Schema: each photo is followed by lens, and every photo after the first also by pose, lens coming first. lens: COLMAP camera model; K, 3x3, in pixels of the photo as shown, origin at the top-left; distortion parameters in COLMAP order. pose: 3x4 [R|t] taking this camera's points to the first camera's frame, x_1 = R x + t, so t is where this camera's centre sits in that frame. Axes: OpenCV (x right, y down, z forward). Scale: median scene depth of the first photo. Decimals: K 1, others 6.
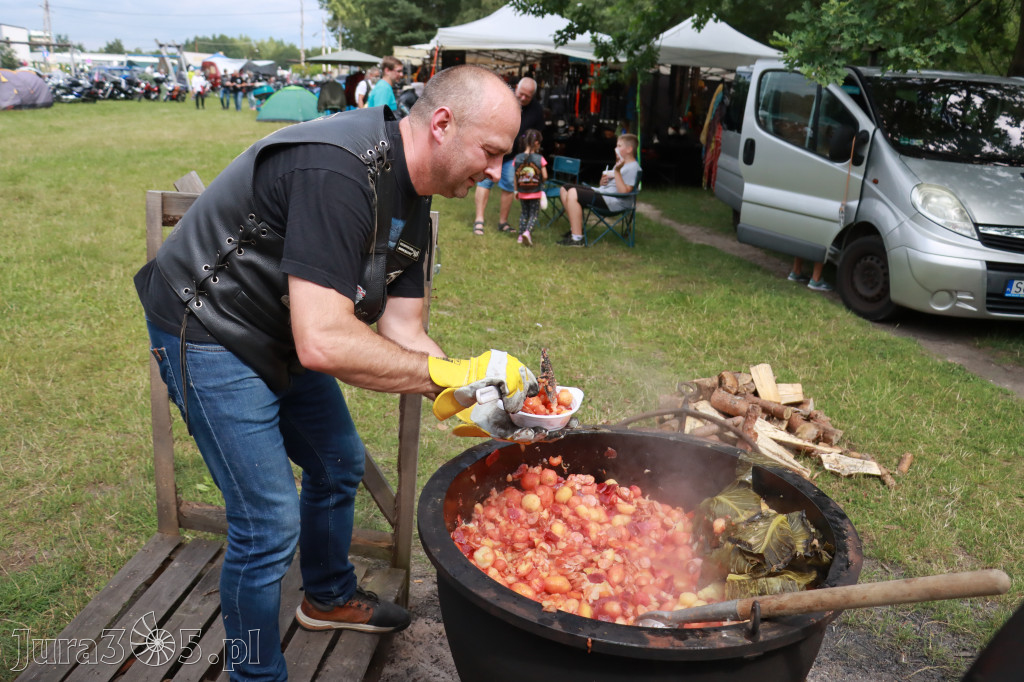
lens RADIAL K [[839.6, 0, 512.0], [0, 839.6, 337.8], [0, 0, 1]] dist [-0.197709, 0.181007]
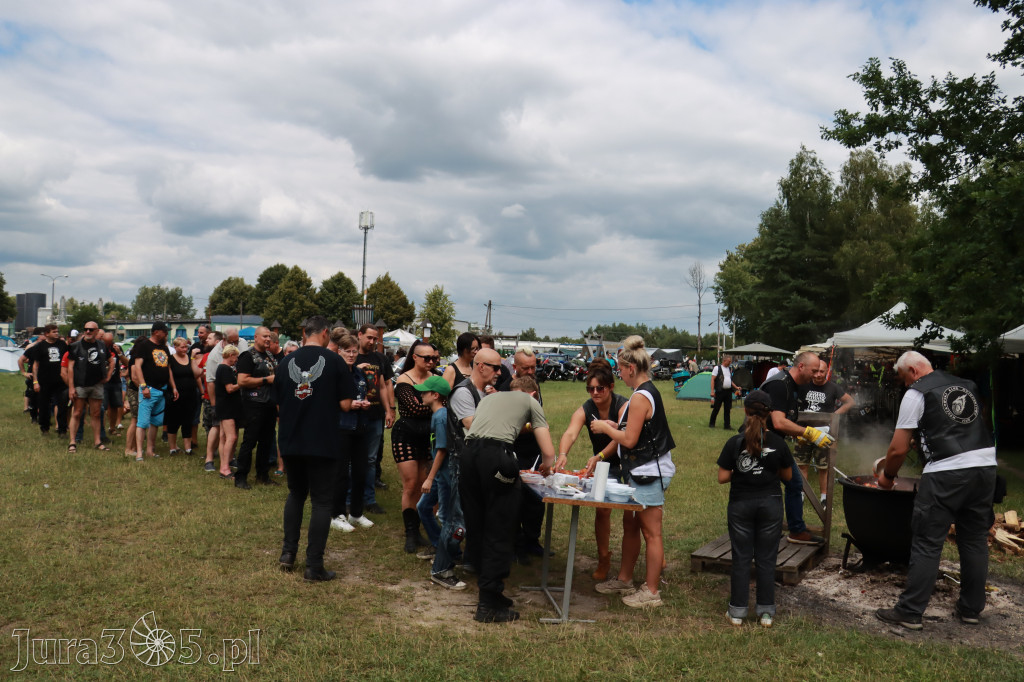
lens RADIAL K [[841.8, 0, 512.0], [0, 841.8, 341.0], [0, 0, 1]] dist [-0.187809, 0.164655]
pose [[0.899607, -0.025826, -0.435937, 0.007314], [-0.118609, 0.946276, -0.300823, 0.034287], [0.420285, 0.322328, 0.848213, -0.115358]]
